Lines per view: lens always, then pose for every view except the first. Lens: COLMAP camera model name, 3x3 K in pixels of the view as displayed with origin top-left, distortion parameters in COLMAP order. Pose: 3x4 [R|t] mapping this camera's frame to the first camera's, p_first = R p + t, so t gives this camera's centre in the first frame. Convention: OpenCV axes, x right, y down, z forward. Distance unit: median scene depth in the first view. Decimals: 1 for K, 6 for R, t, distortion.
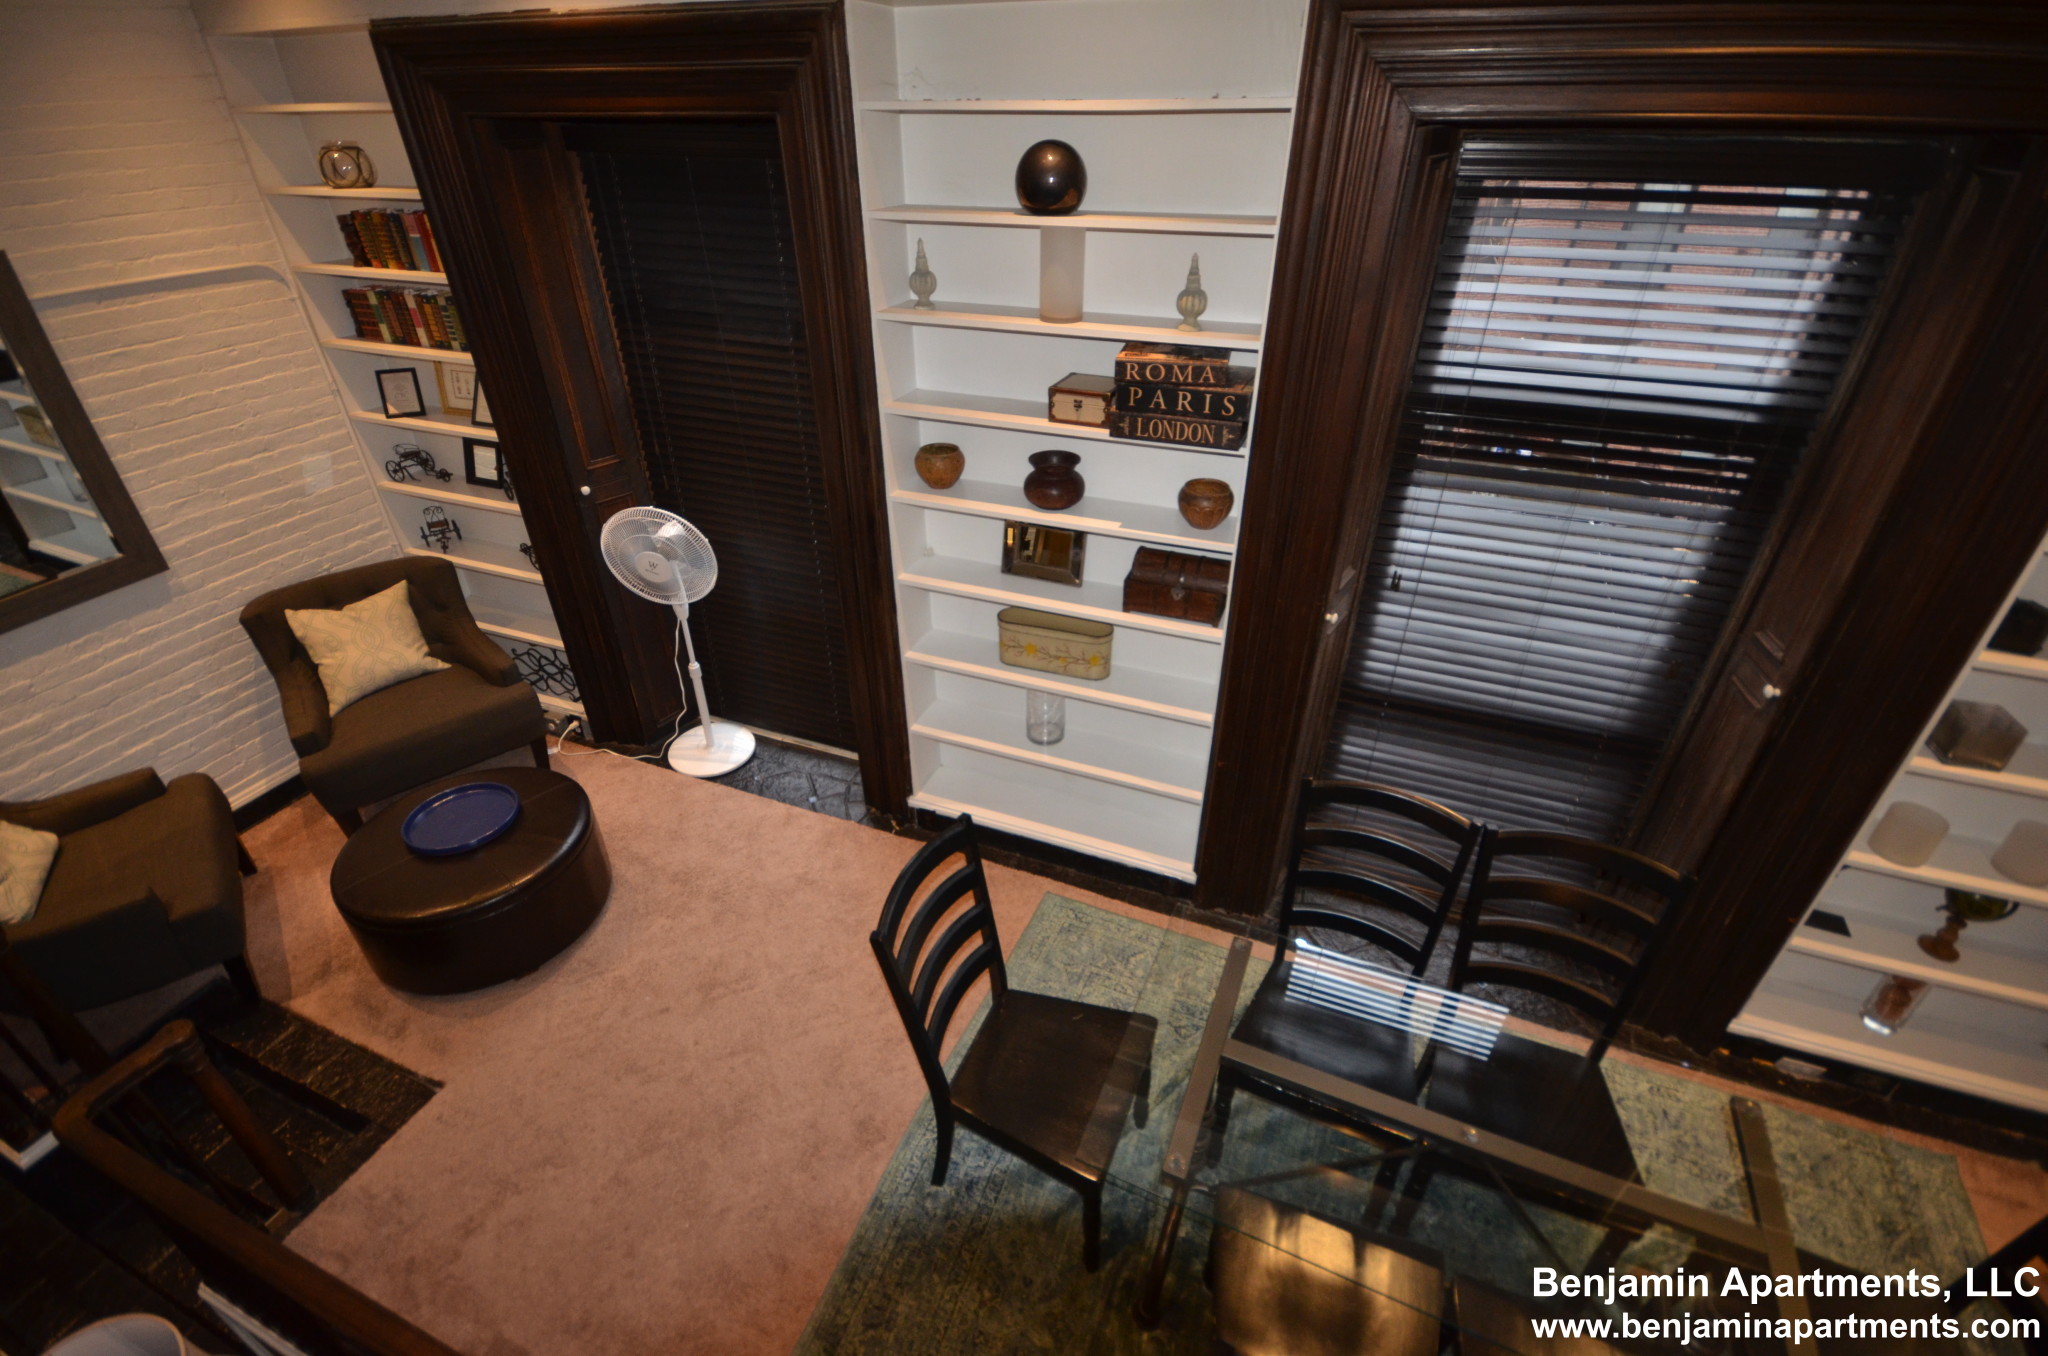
lens RADIAL K [[913.0, 0, 1026.4], [0, 913.0, 679.7], [0, 0, 1]] dist [-0.000756, -0.001350]
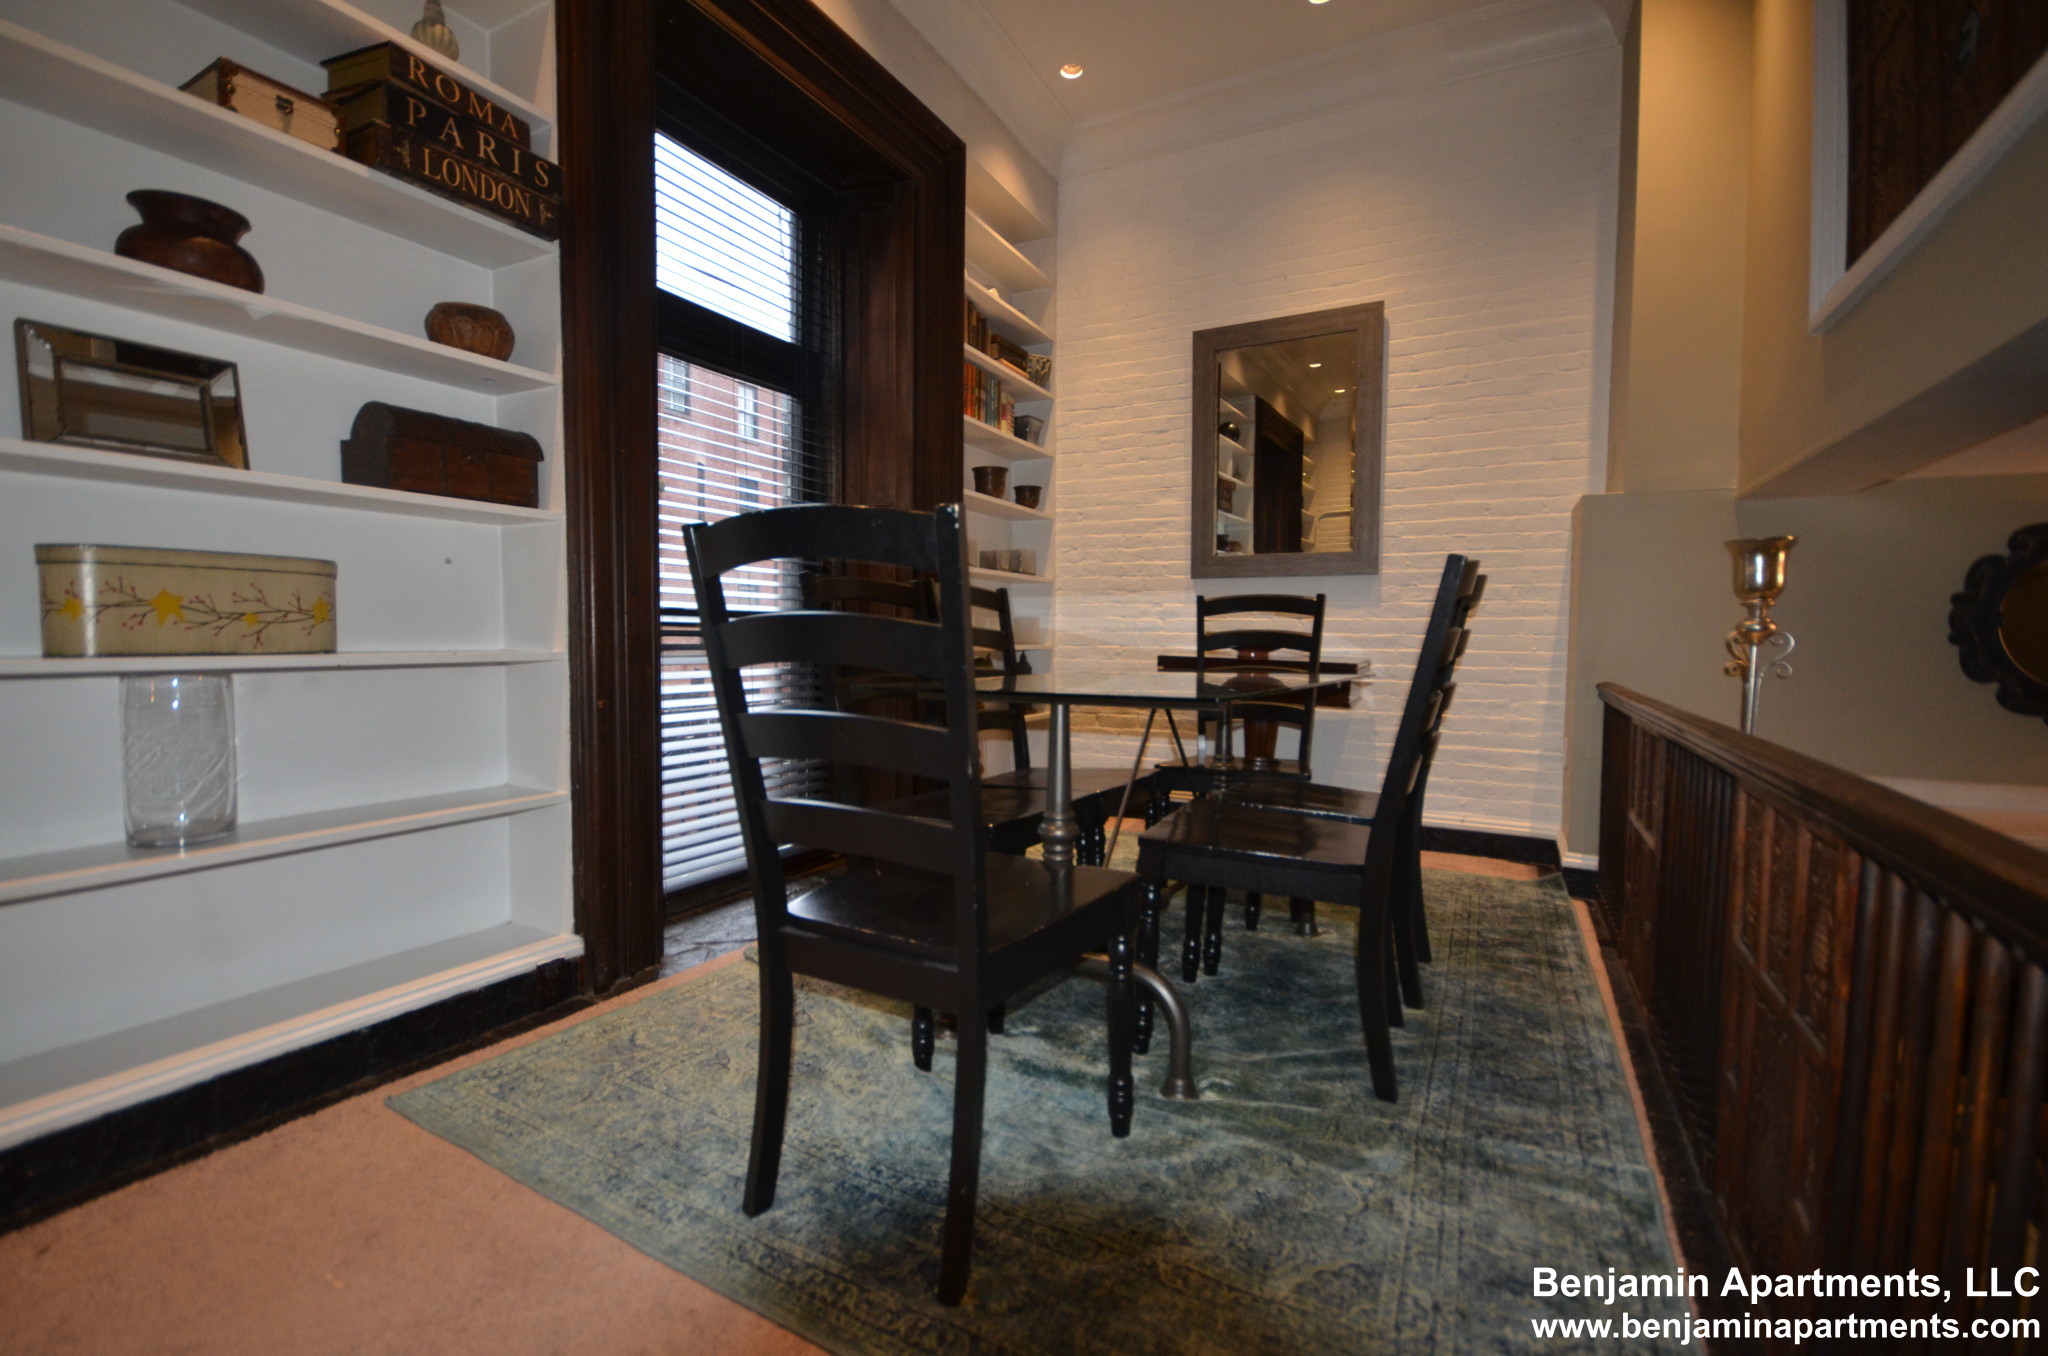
lens RADIAL K [[913.0, 0, 1016.9], [0, 913.0, 685.4], [0, 0, 1]] dist [-0.000756, -0.001350]
pose [[0.111158, -0.047723, 0.992656, -0.478384], [0.528645, 0.848644, -0.018398, 0.279236], [-0.841534, 0.526807, 0.119562, 0.666892]]
